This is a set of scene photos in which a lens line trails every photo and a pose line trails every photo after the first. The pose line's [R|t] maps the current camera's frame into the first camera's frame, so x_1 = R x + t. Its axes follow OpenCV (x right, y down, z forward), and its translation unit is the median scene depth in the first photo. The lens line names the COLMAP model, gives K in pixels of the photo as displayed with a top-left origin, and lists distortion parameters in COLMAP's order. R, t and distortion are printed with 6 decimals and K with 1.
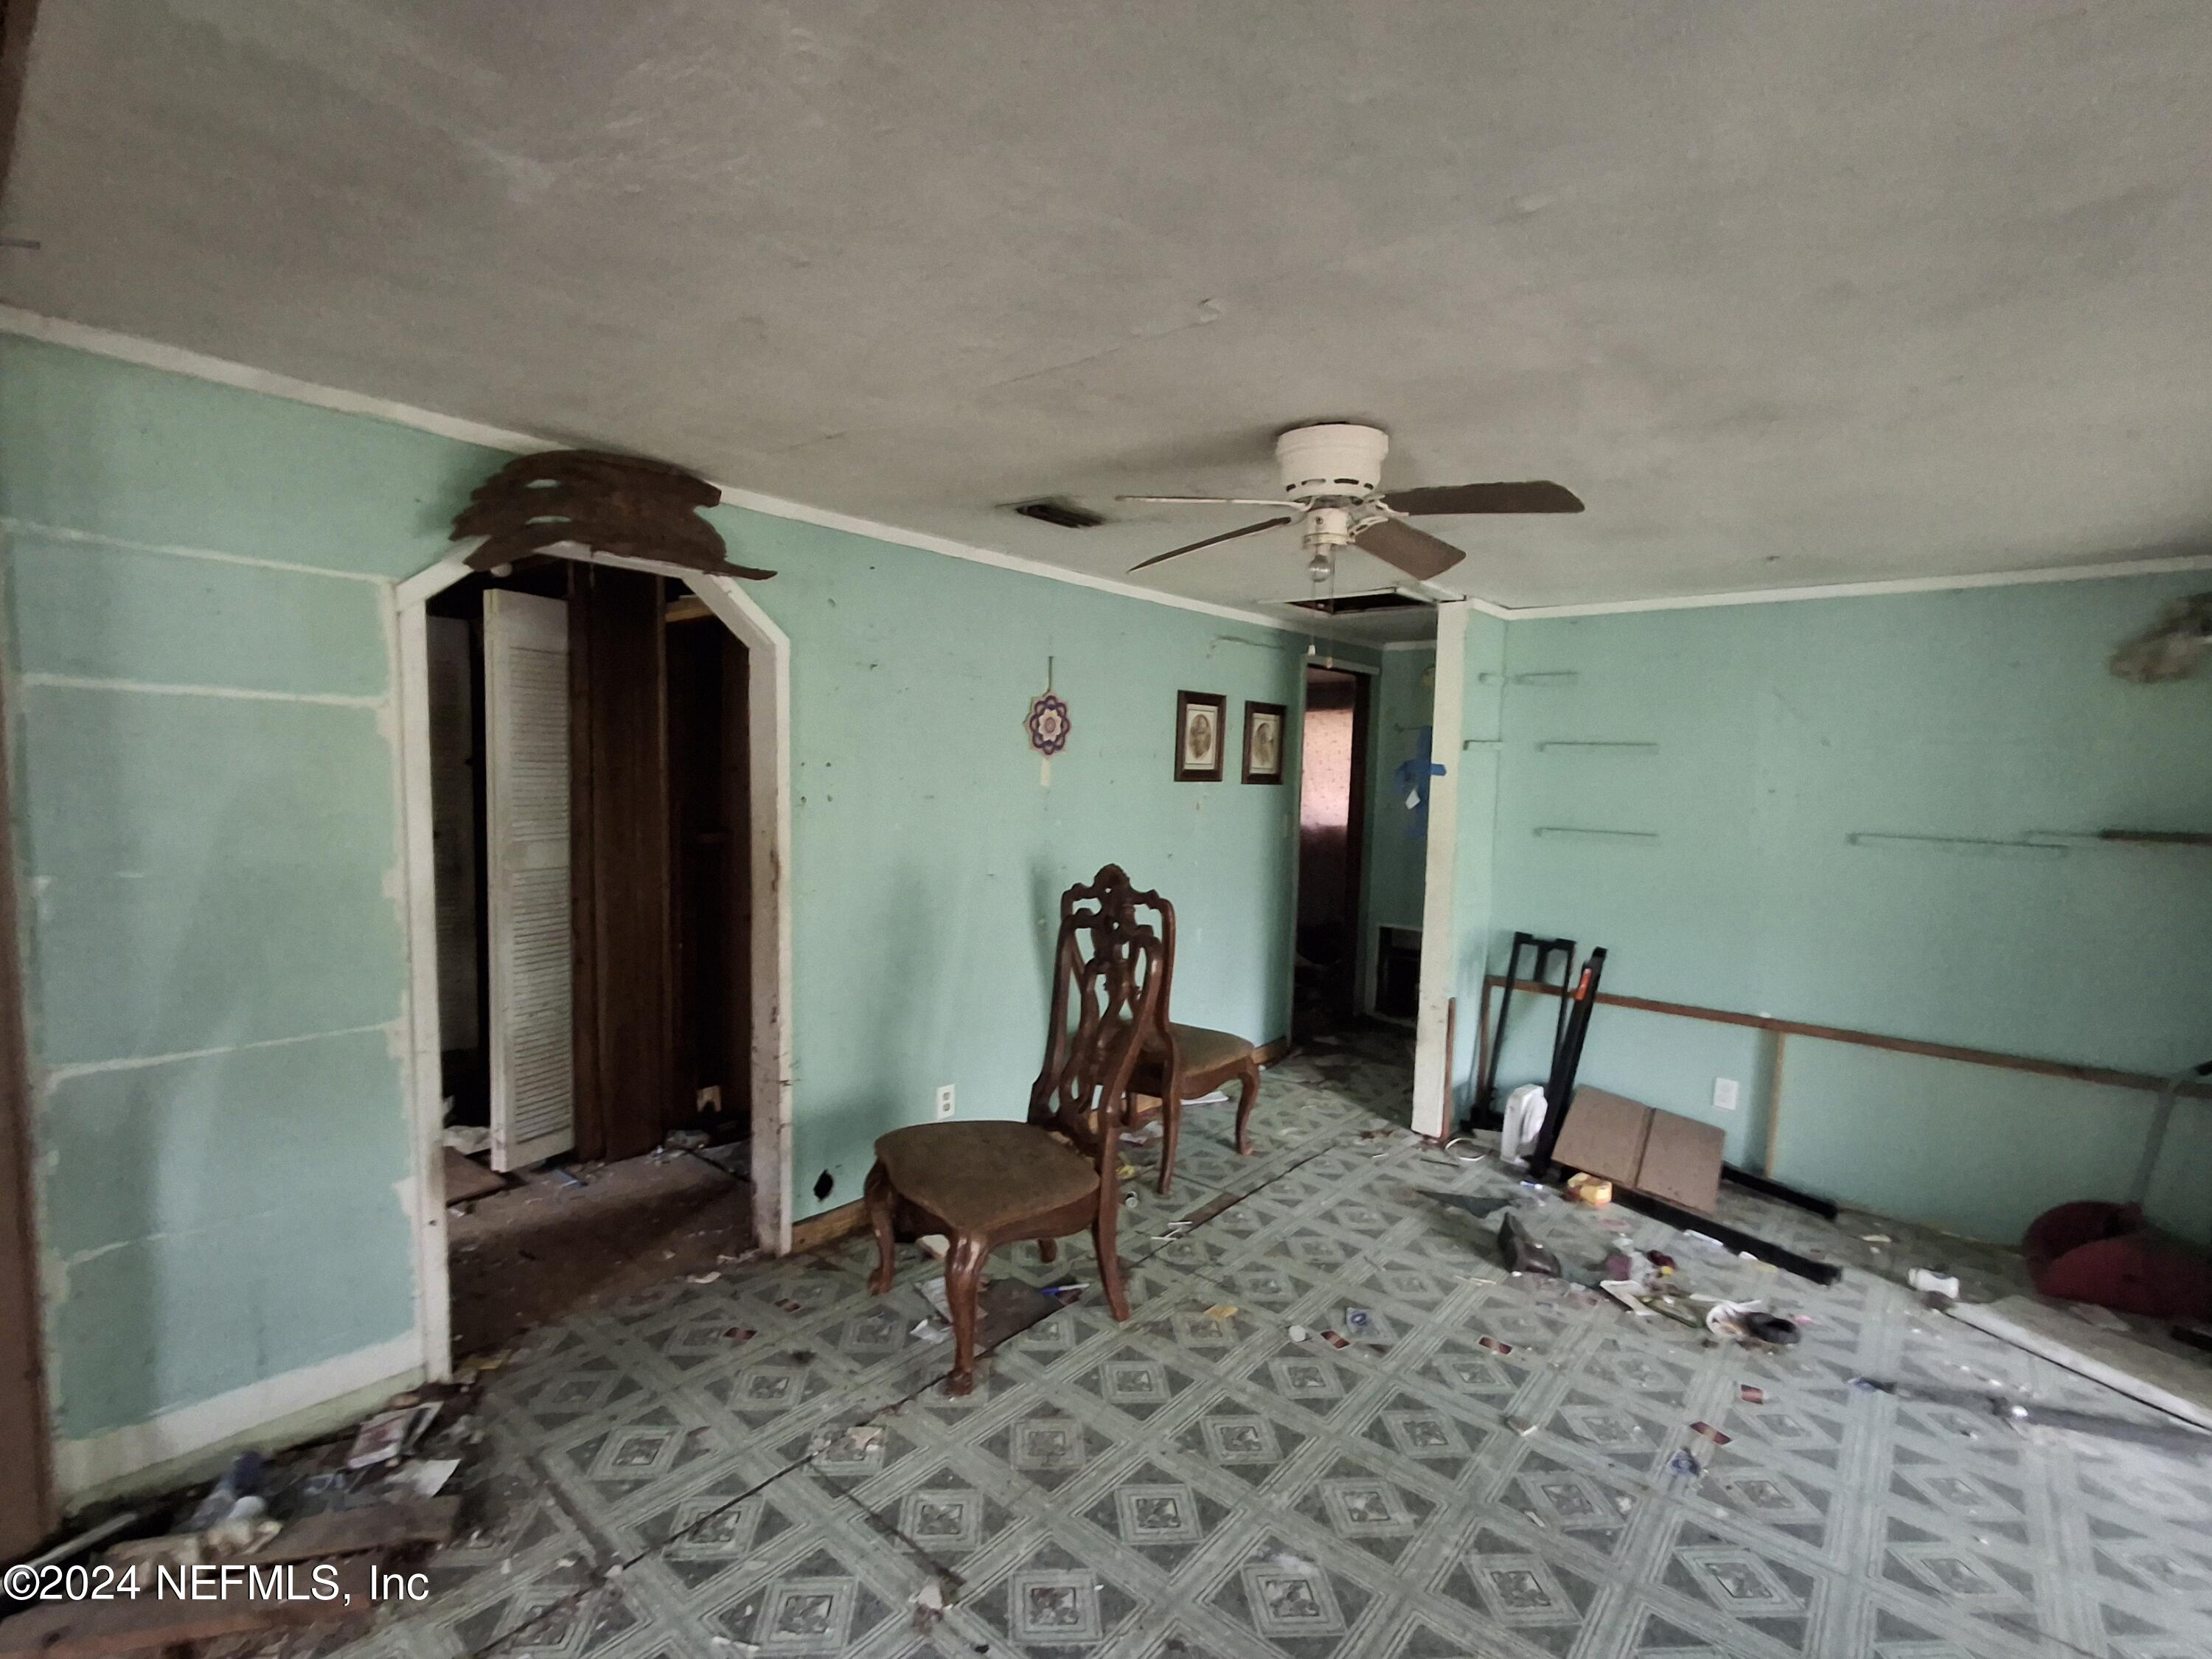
lens RADIAL K [[1017.2, 0, 1102.0], [0, 1017.2, 838.2], [0, 0, 1]] dist [-0.003209, -0.000089]
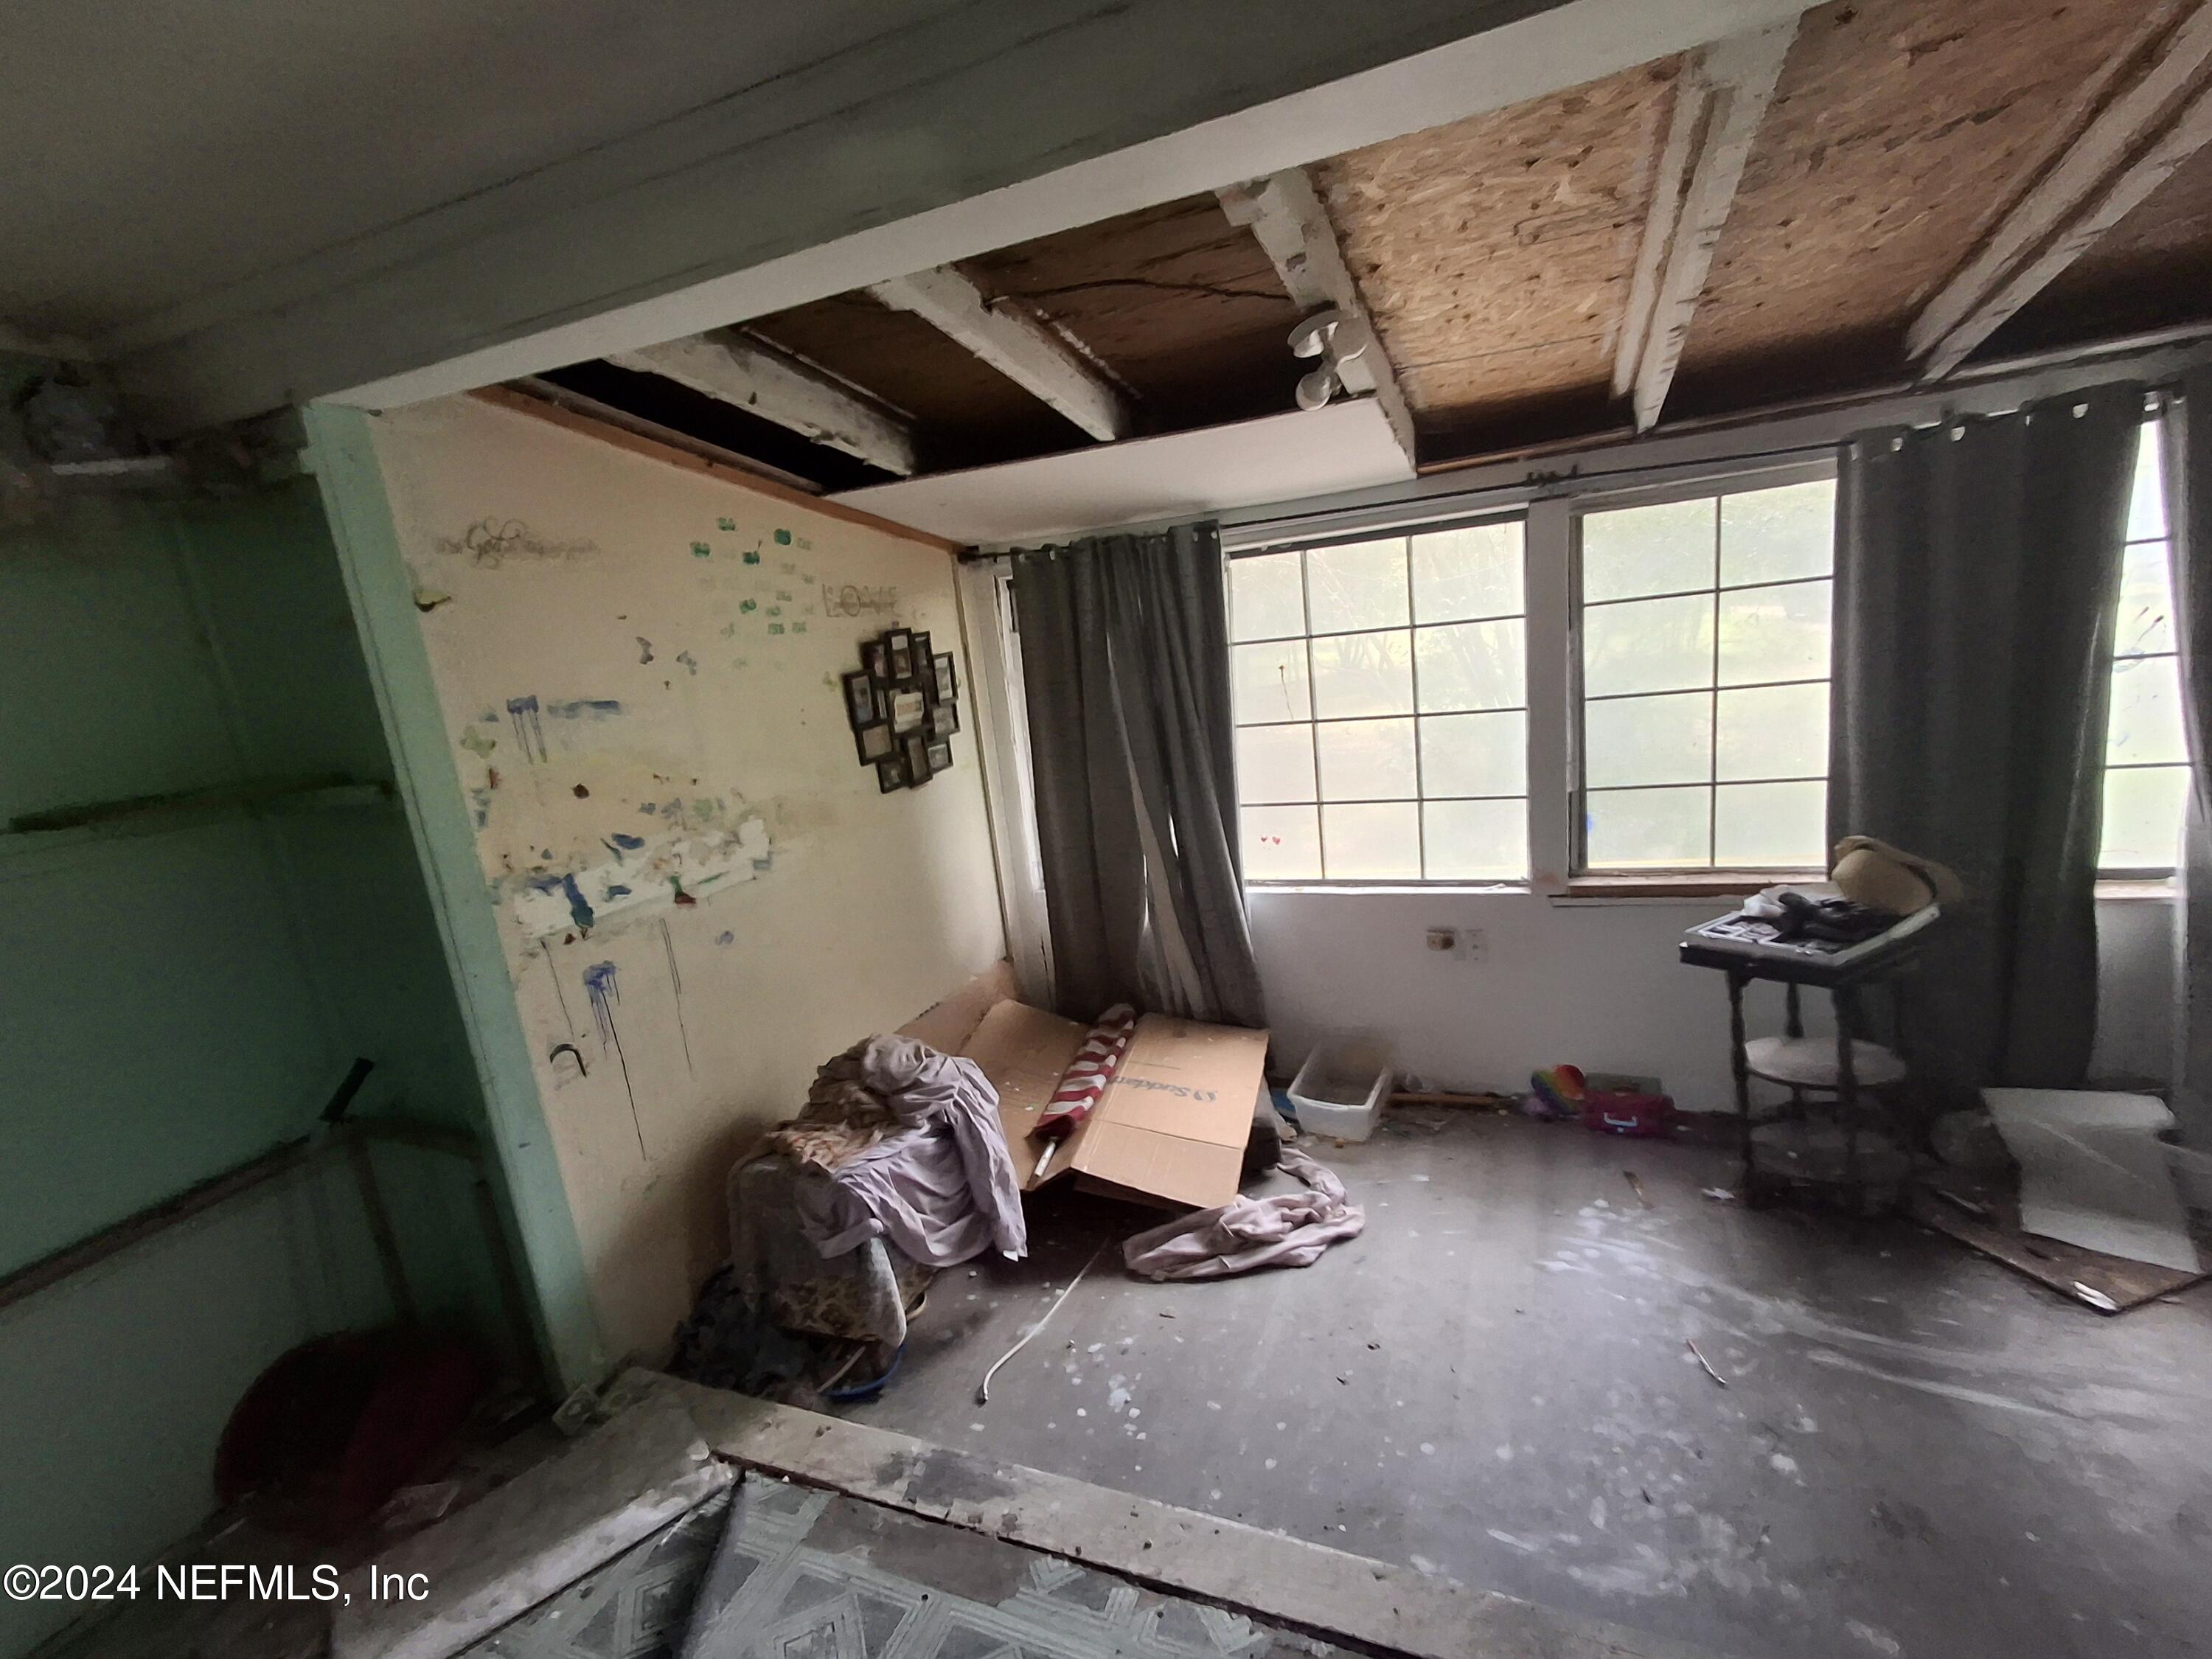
lens RADIAL K [[1017.2, 0, 1104.6], [0, 1017.2, 839.0], [0, 0, 1]] dist [-0.003209, -0.000089]
pose [[-0.302058, -0.211064, 0.929631, 0.316542], [0.188626, 0.942668, 0.275313, -0.039434], [-0.934442, 0.258513, -0.244928, 0.625806]]
